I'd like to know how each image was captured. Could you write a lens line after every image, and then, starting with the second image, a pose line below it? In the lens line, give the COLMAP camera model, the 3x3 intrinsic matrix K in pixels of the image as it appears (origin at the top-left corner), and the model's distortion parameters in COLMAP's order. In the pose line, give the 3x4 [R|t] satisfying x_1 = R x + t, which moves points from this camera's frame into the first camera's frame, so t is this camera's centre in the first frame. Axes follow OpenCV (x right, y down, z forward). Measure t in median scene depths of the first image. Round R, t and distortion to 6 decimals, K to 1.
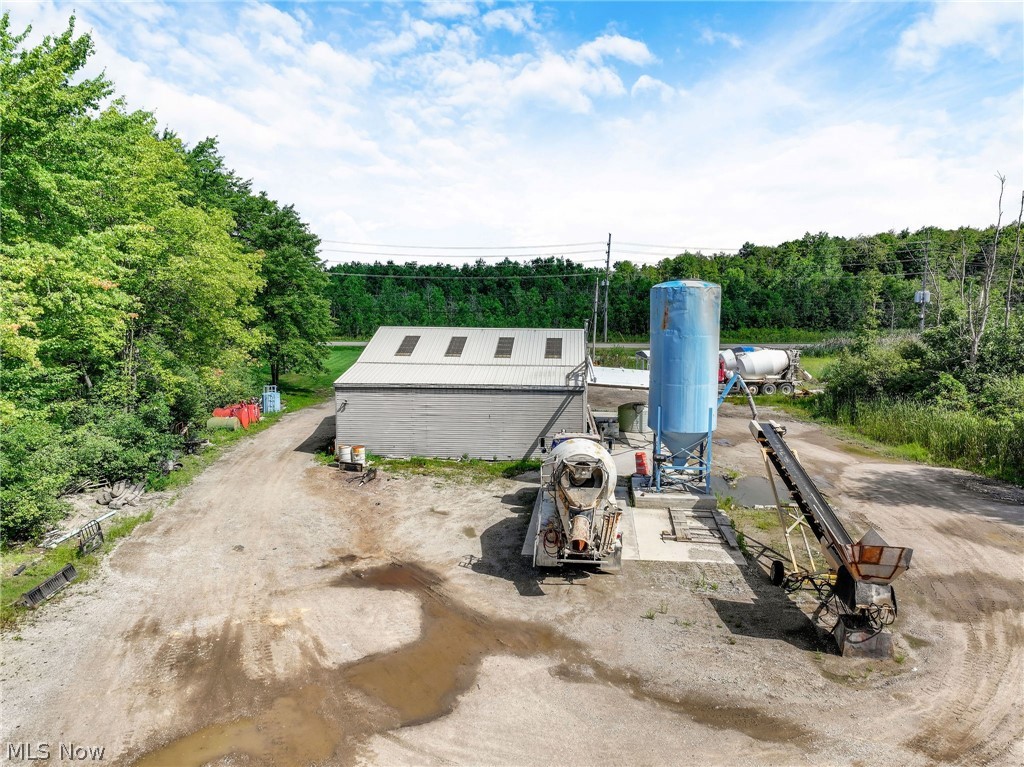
lens RADIAL K [[716.4, 0, 513.7], [0, 716.4, 382.9], [0, 0, 1]] dist [-0.002263, 0.015674]
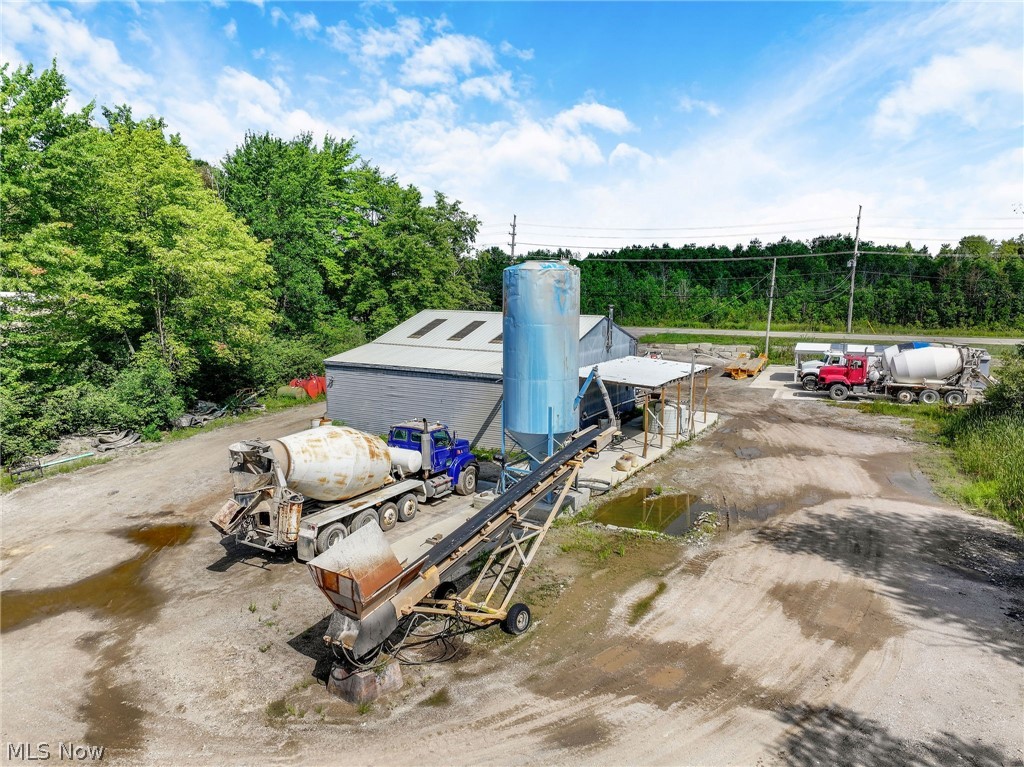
lens RADIAL K [[716.4, 0, 513.9], [0, 716.4, 384.8], [0, 0, 1]] dist [-0.002263, 0.015674]
pose [[0.896352, 0.060961, -0.439131, 0.498583], [-0.049934, 0.998081, 0.036630, -0.017861], [0.440521, -0.010905, 0.897676, 0.154121]]
